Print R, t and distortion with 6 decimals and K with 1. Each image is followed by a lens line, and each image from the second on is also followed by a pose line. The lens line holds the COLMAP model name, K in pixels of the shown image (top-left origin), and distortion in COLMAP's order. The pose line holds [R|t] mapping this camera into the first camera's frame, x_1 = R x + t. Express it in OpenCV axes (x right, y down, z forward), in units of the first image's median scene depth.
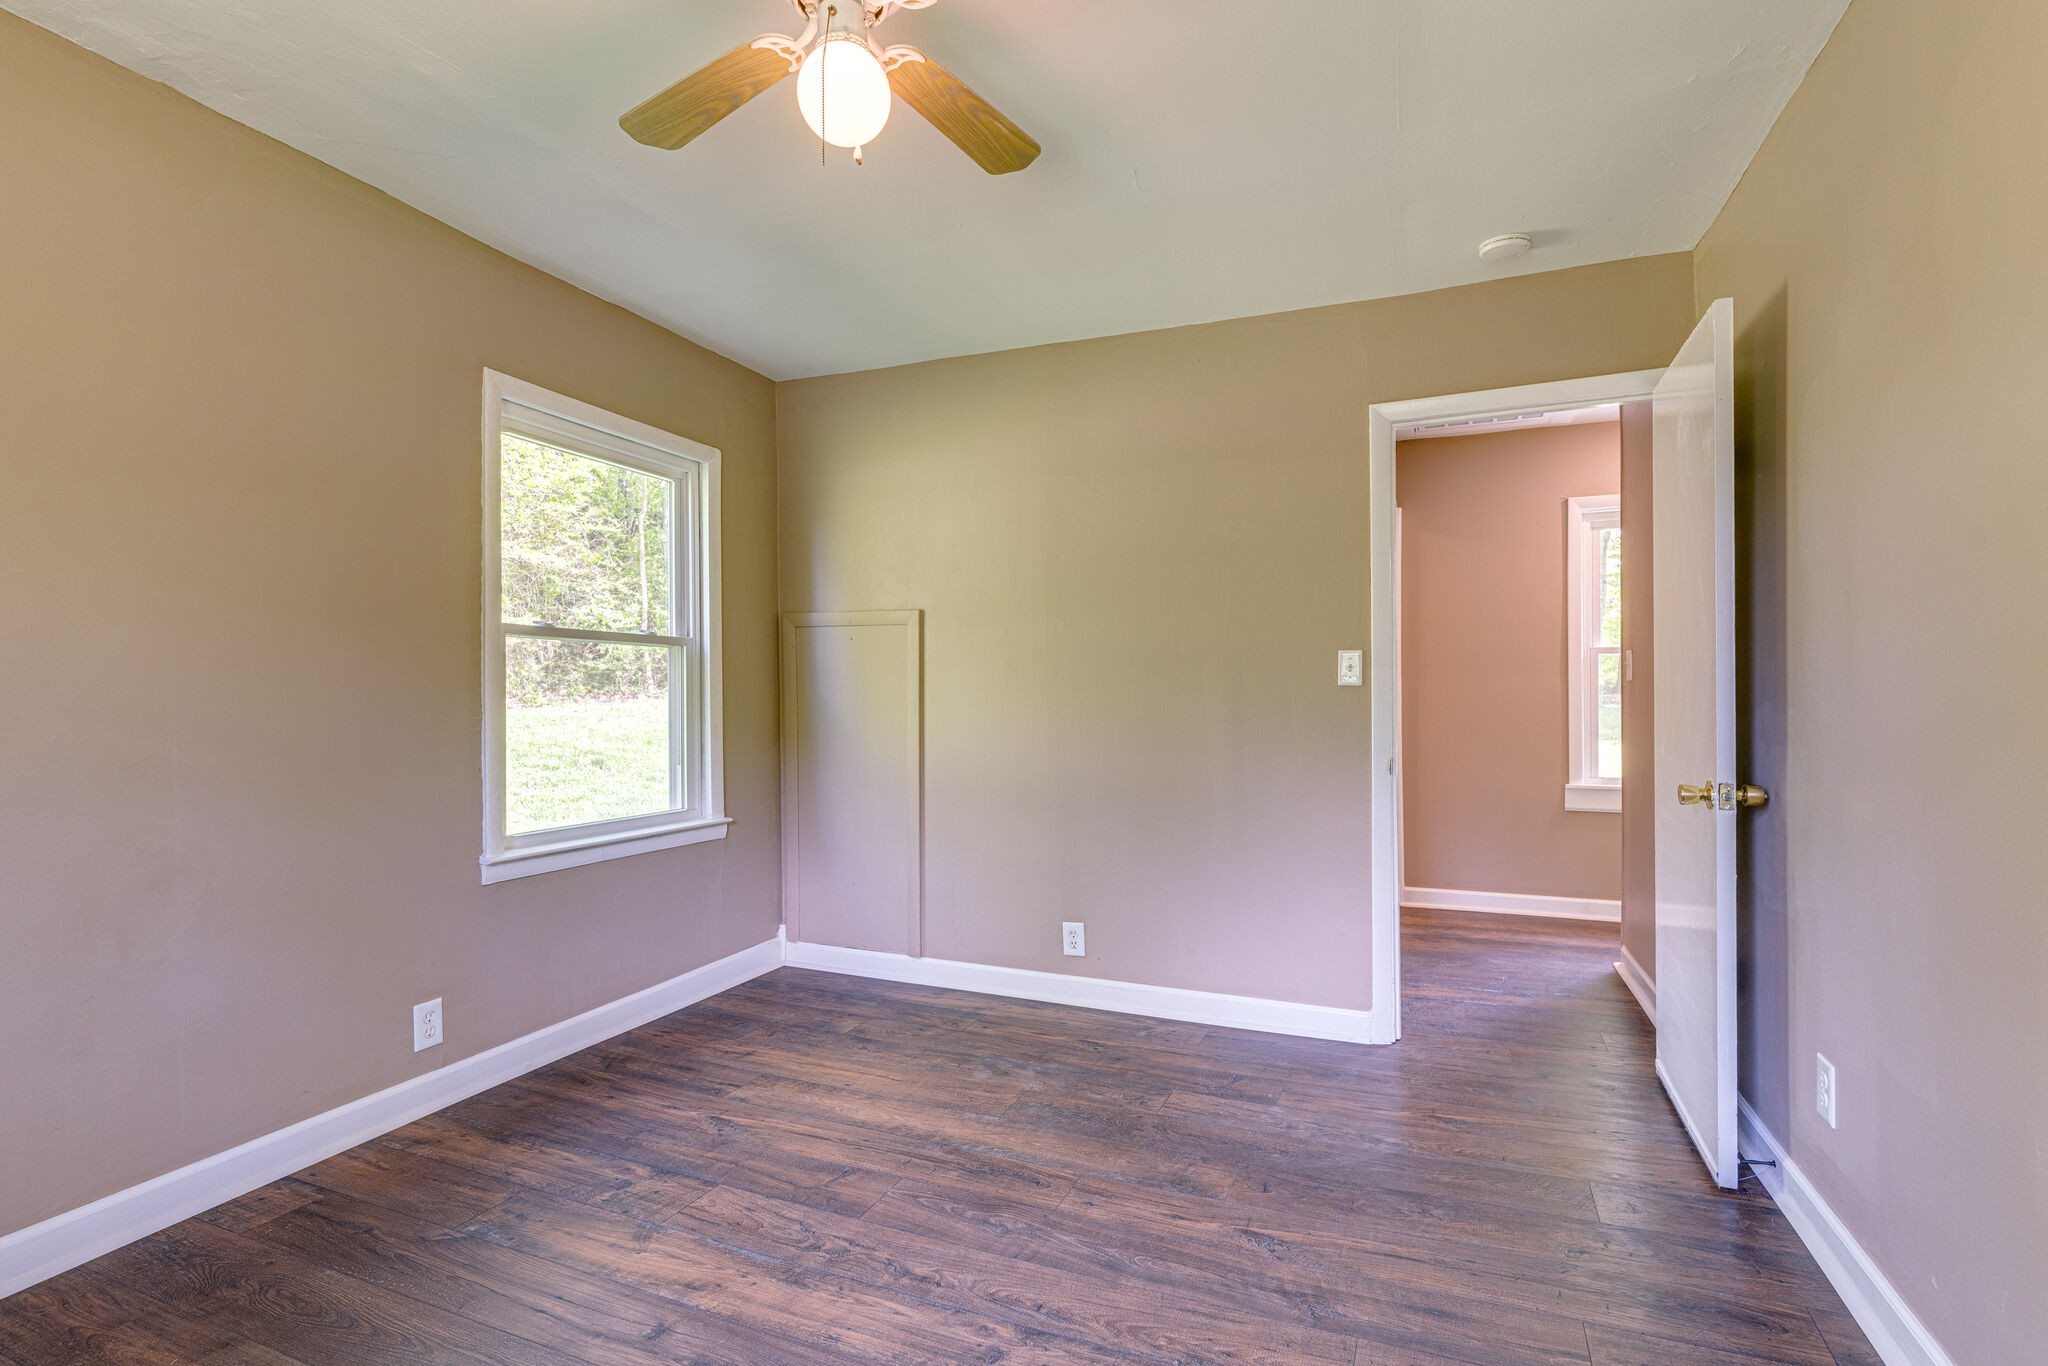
lens RADIAL K [[982.6, 0, 1016.6], [0, 982.6, 684.9], [0, 0, 1]] dist [0.016014, -0.000020]
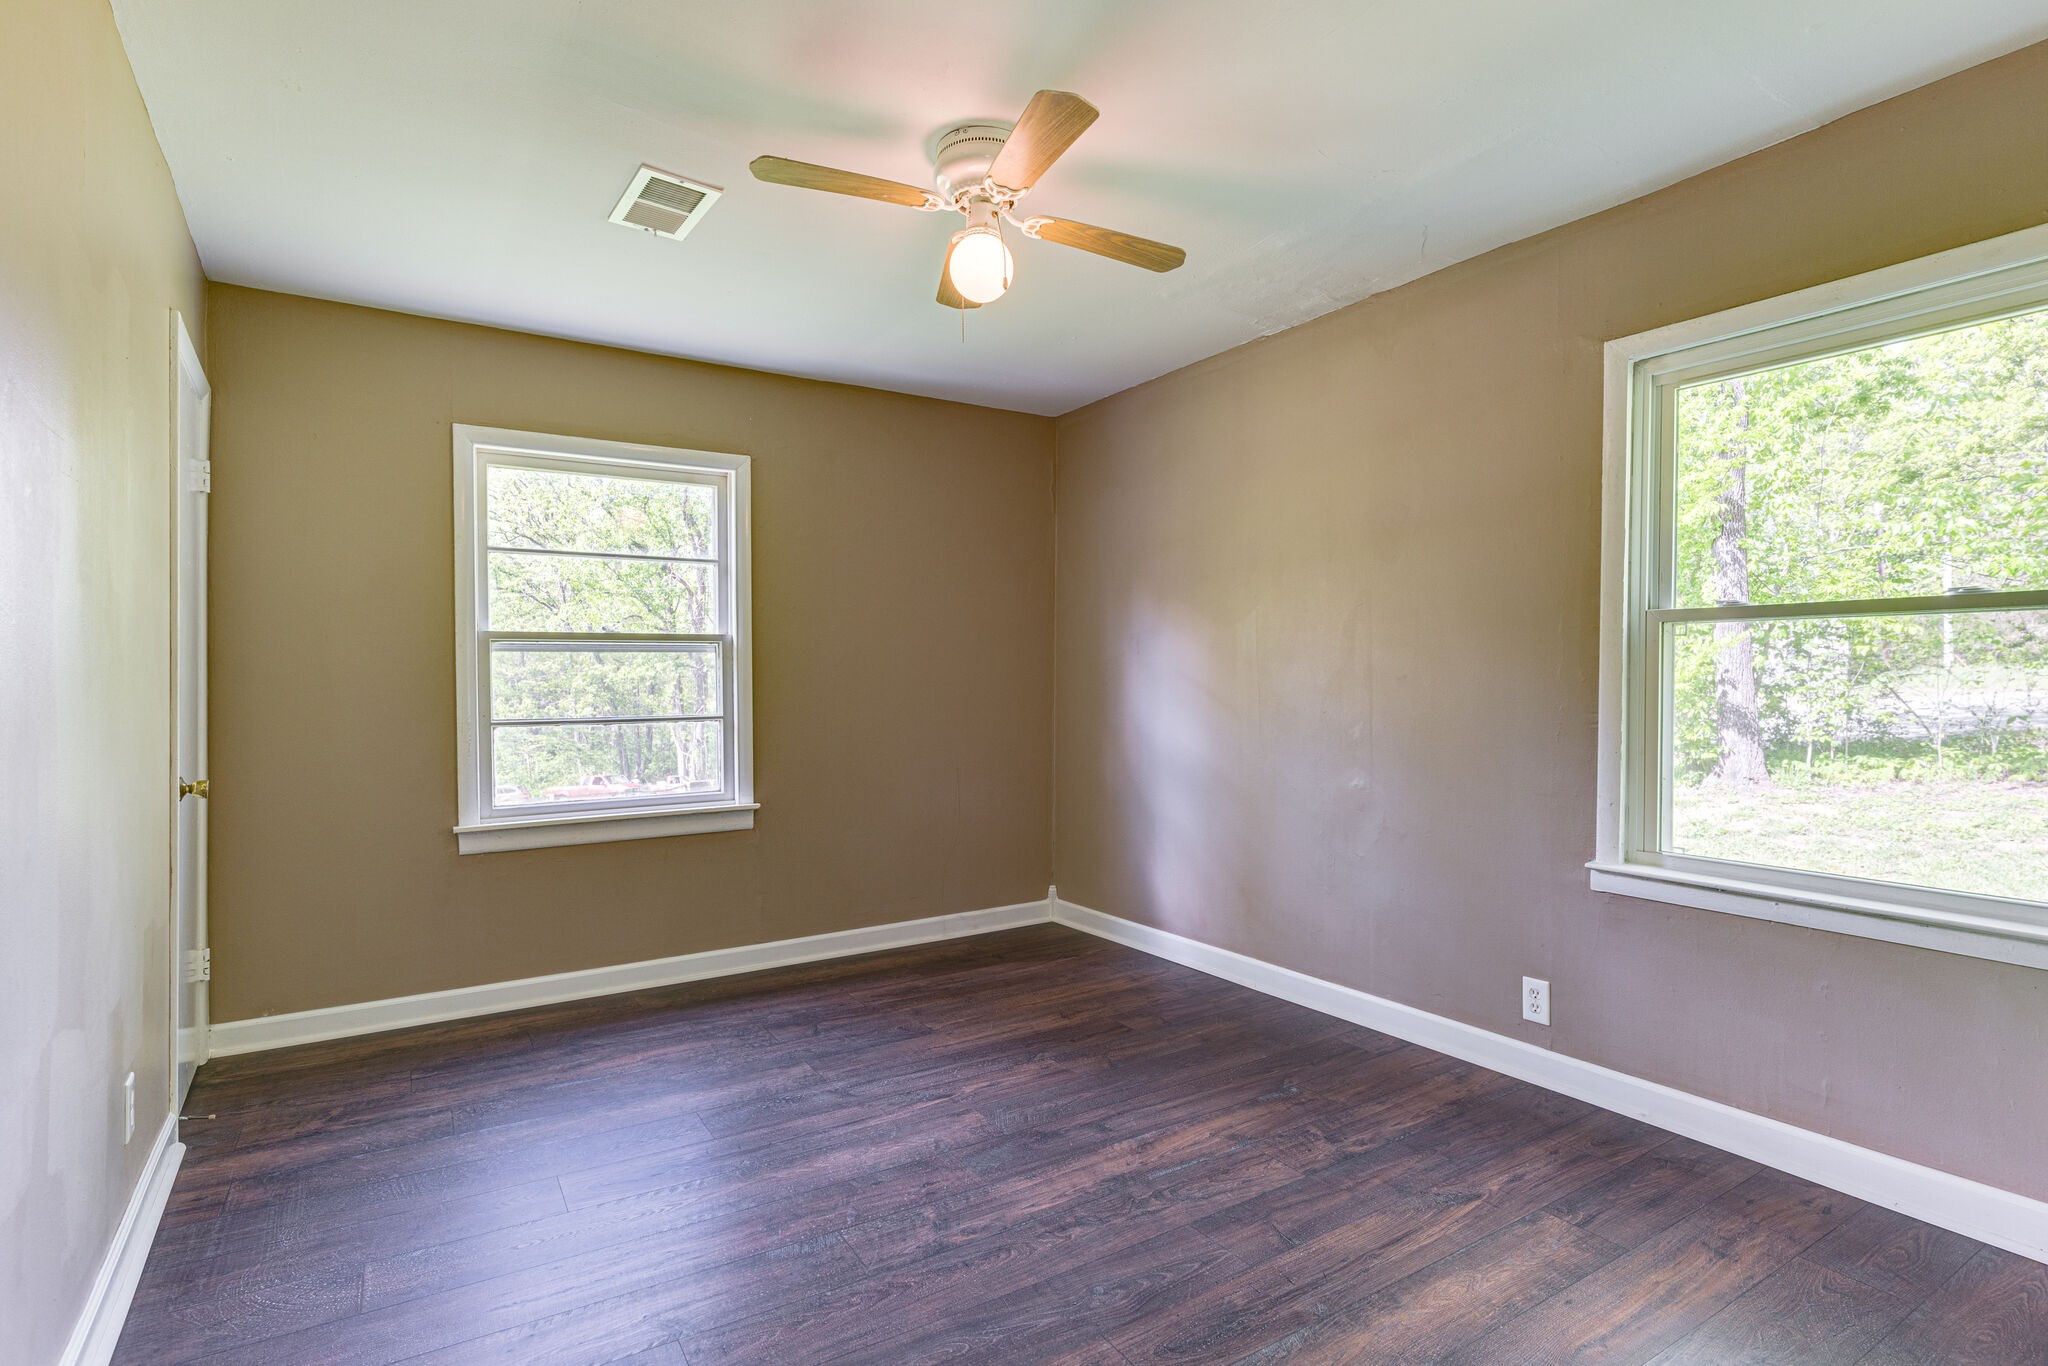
lens RADIAL K [[1037.8, 0, 1016.4], [0, 1037.8, 690.1], [0, 0, 1]] dist [0.003525, 0.000185]
pose [[-0.579328, 0.002632, -0.815090, 0.719531], [0.004352, 0.999991, 0.000136, 0.008473], [0.815083, -0.003469, -0.579334, 1.350653]]
